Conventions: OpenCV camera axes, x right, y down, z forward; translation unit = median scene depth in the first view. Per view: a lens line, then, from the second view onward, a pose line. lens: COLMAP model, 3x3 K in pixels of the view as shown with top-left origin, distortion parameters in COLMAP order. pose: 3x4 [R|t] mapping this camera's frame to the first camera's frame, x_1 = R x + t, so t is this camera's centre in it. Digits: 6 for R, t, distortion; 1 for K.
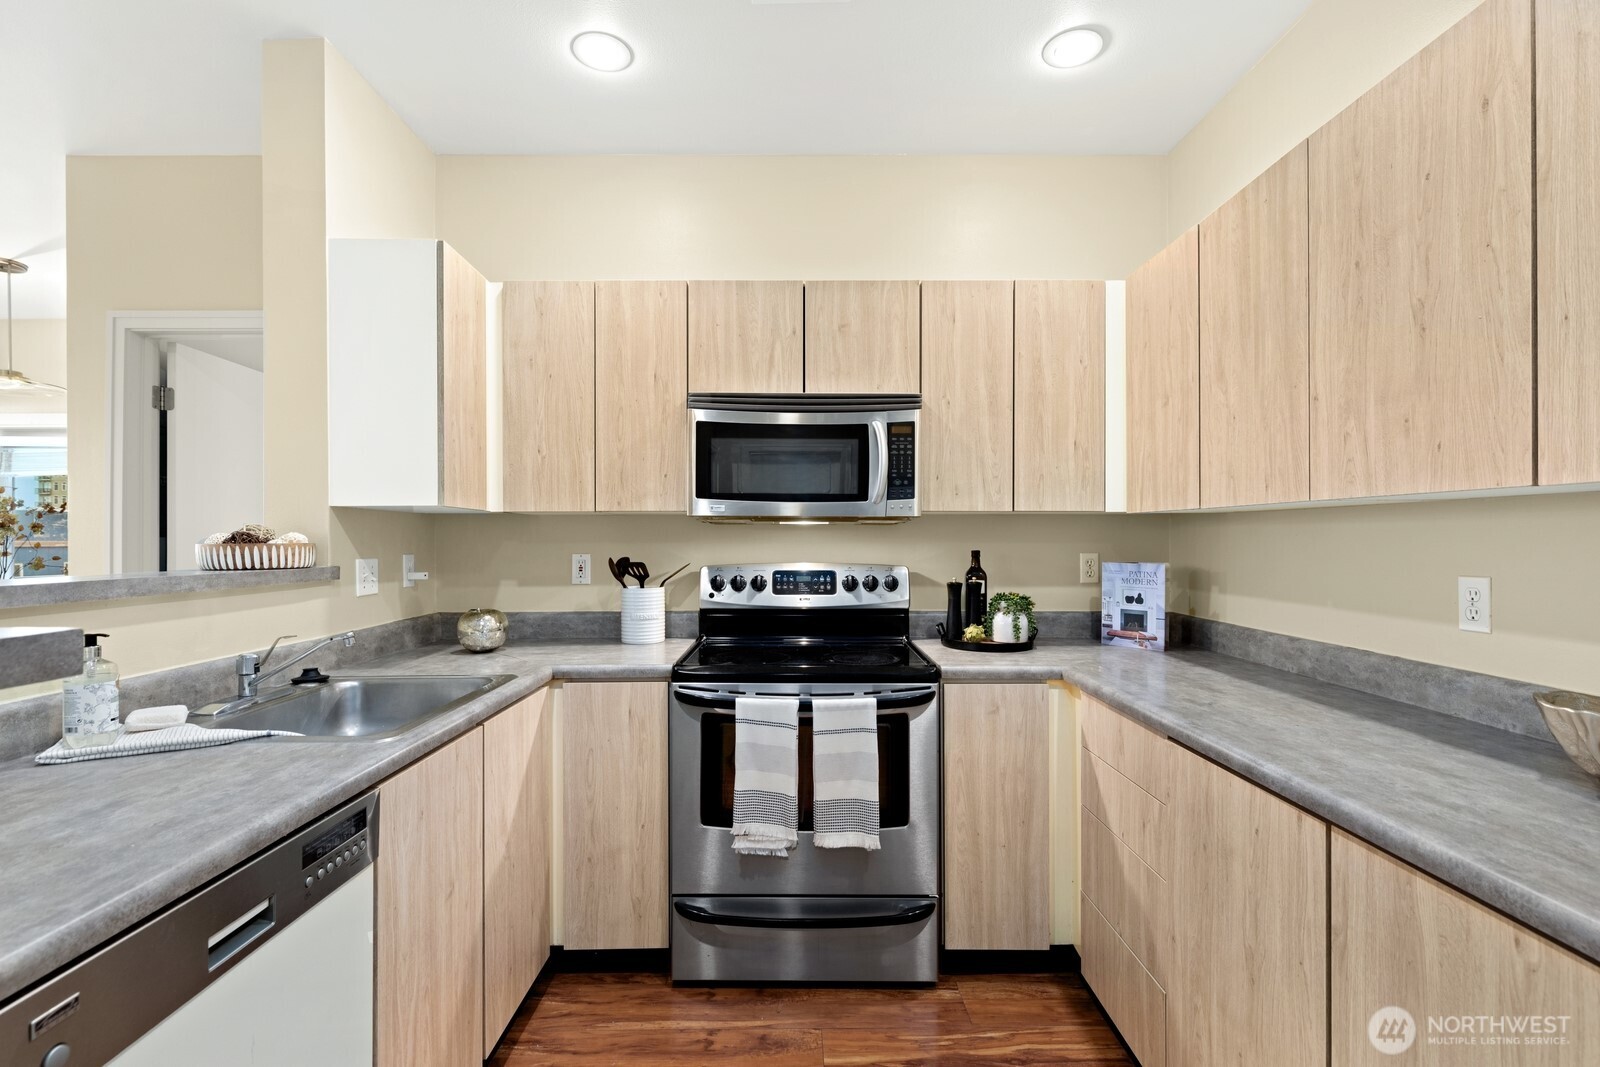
lens RADIAL K [[724.2, 0, 801.9], [0, 724.2, 540.6], [0, 0, 1]] dist [0.004927, 0.000097]
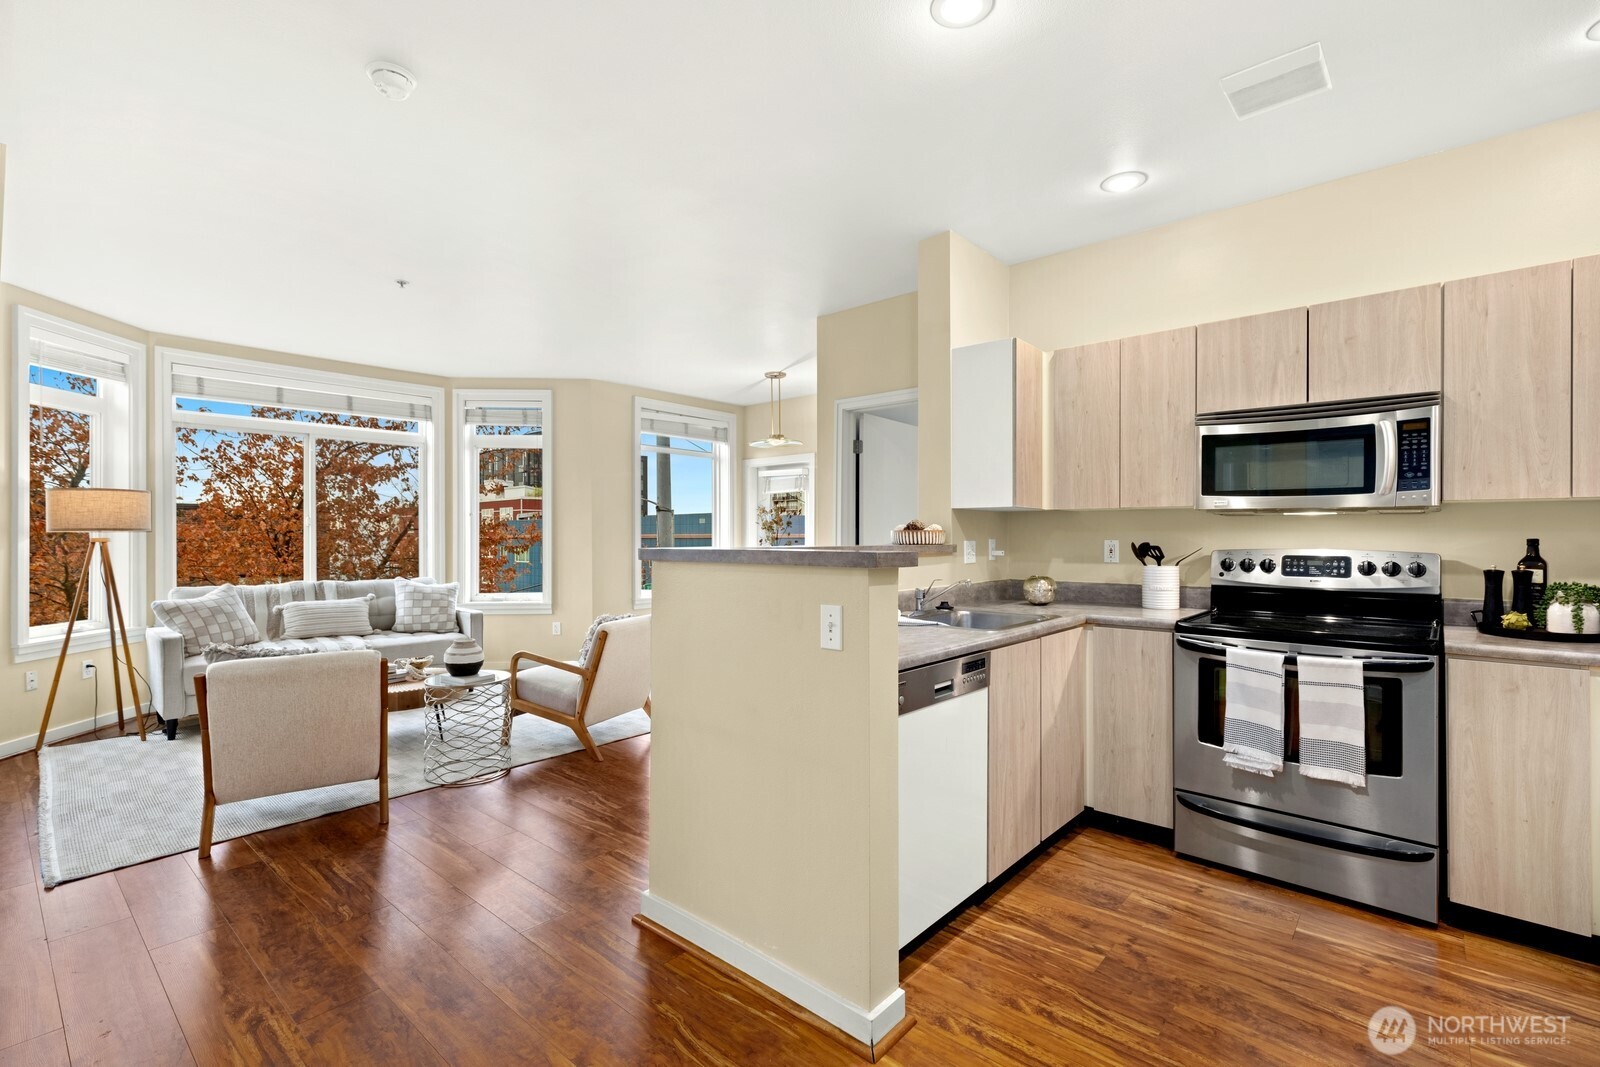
lens RADIAL K [[724.2, 0, 791.5], [0, 724.2, 531.2], [0, 0, 1]] dist [0.004927, 0.000097]
pose [[0.736916, -0.000548, -0.675984, 0.193394], [-0.003629, 0.999982, -0.004768, 0.013418], [0.675975, 0.005967, 0.736901, -0.450478]]
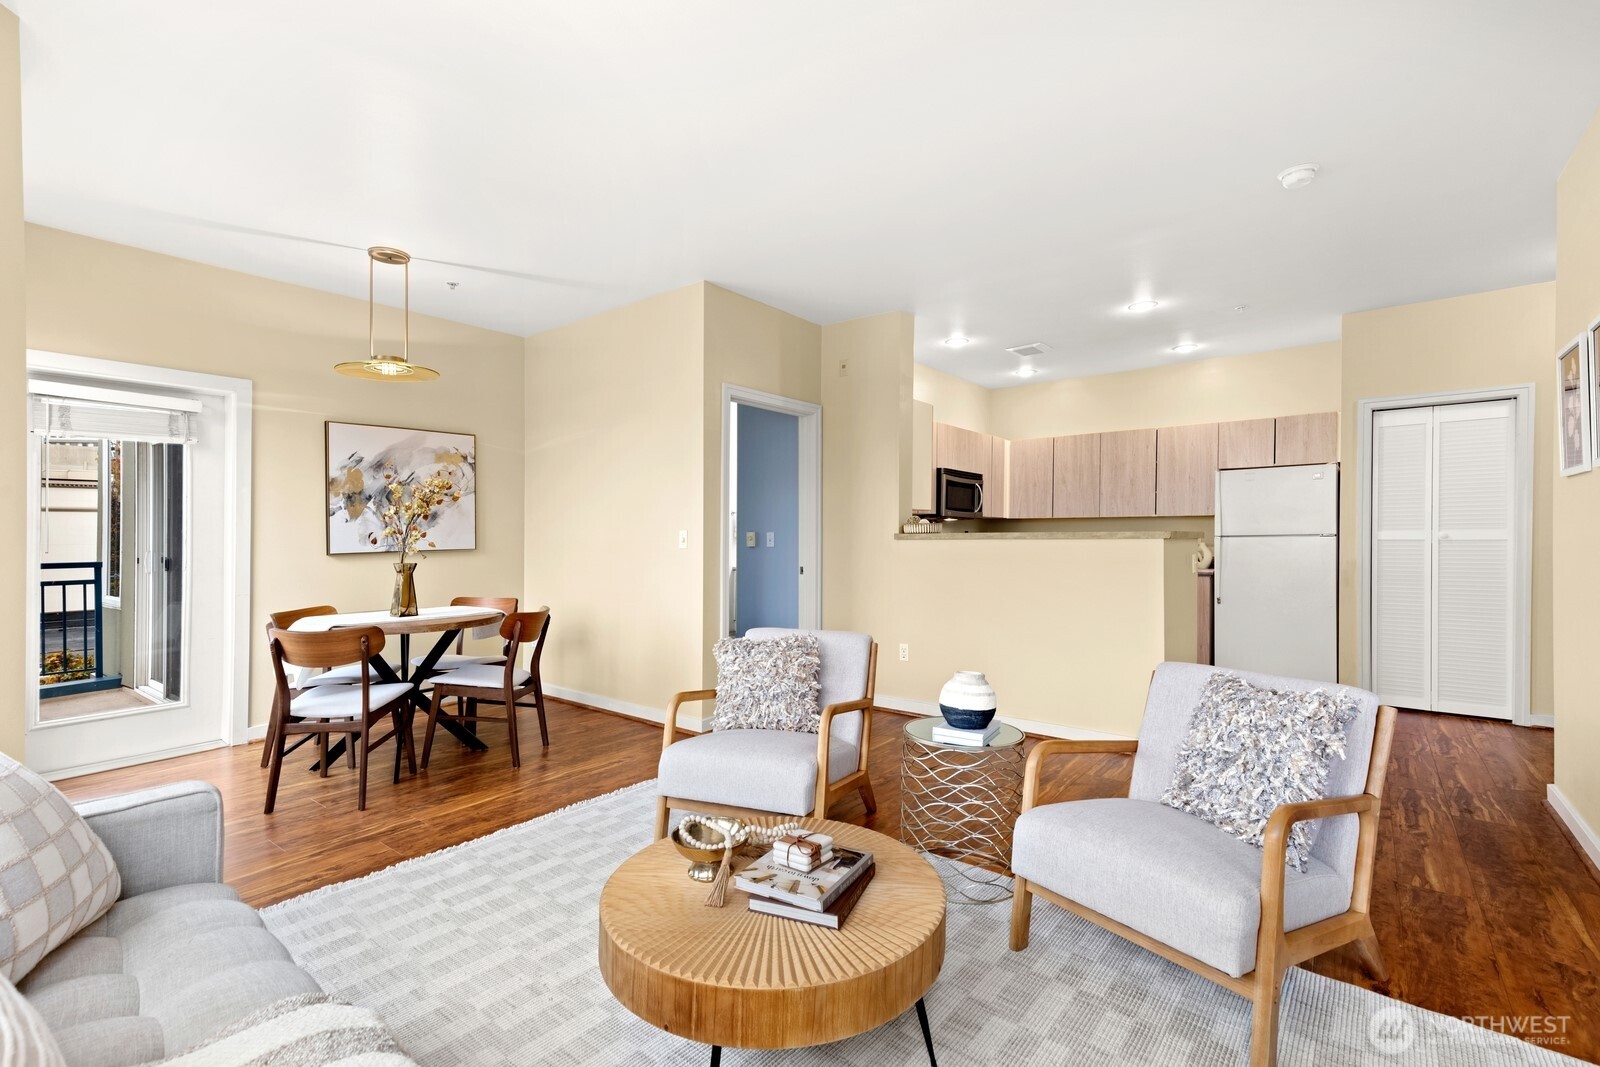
lens RADIAL K [[724.2, 0, 798.9], [0, 724.2, 549.8], [0, 0, 1]] dist [0.004927, 0.000097]
pose [[0.669671, -0.004174, 0.742646, -2.456765], [-0.000595, 0.999981, 0.006157, 0.072642], [-0.742657, -0.004565, 0.669656, -0.357917]]
